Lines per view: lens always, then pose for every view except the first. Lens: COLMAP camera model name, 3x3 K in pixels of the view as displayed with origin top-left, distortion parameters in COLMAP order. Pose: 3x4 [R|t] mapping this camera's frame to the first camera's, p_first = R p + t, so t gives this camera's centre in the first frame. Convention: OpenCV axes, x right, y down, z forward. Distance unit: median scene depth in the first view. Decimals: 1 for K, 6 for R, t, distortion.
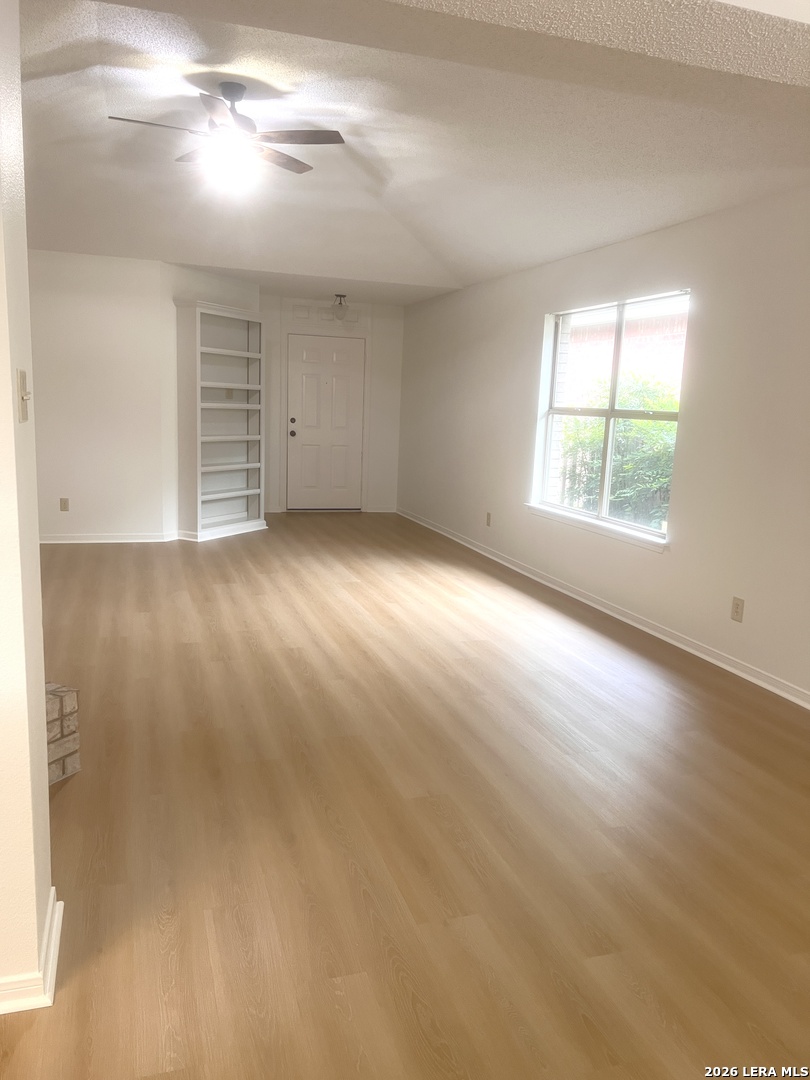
lens RADIAL K [[814.8, 0, 404.5], [0, 814.8, 542.9], [0, 0, 1]] dist [0.130225, -0.264437]
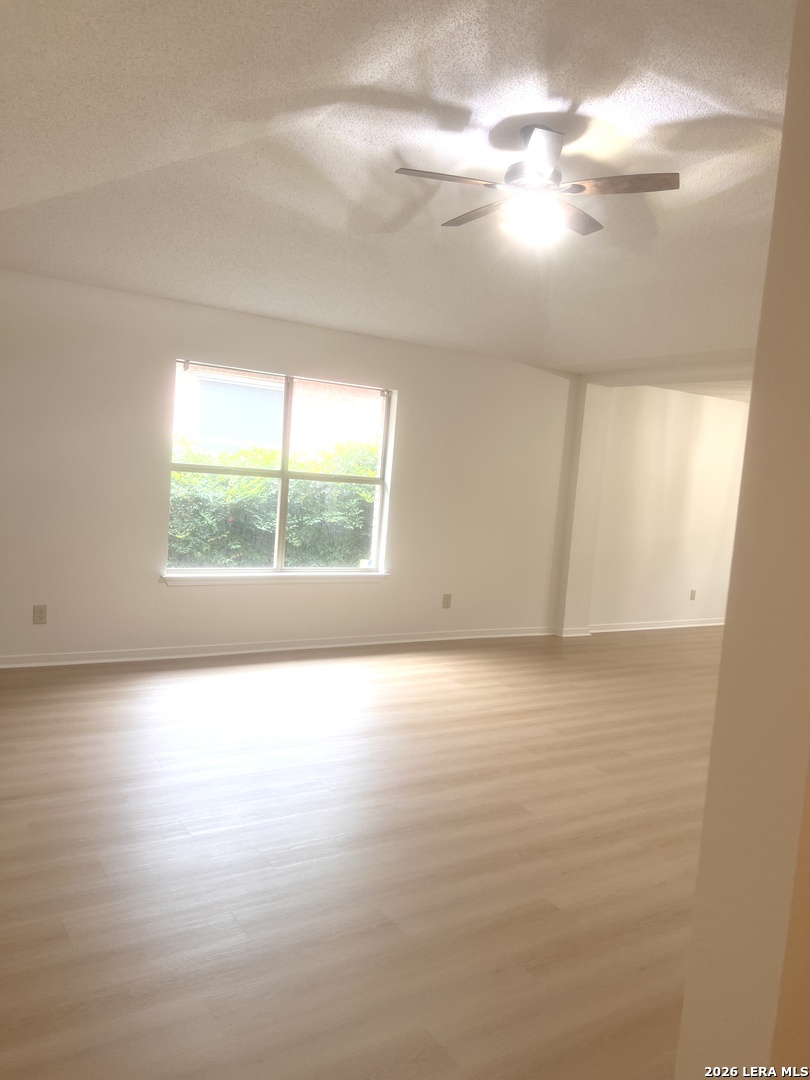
lens RADIAL K [[814.8, 0, 404.5], [0, 814.8, 542.9], [0, 0, 1]] dist [0.130225, -0.264437]
pose [[-0.250810, -0.155976, 0.955388, -1.062520], [0.075454, 0.980781, 0.179930, -0.317989], [-0.965091, 0.117216, -0.234221, 1.396234]]
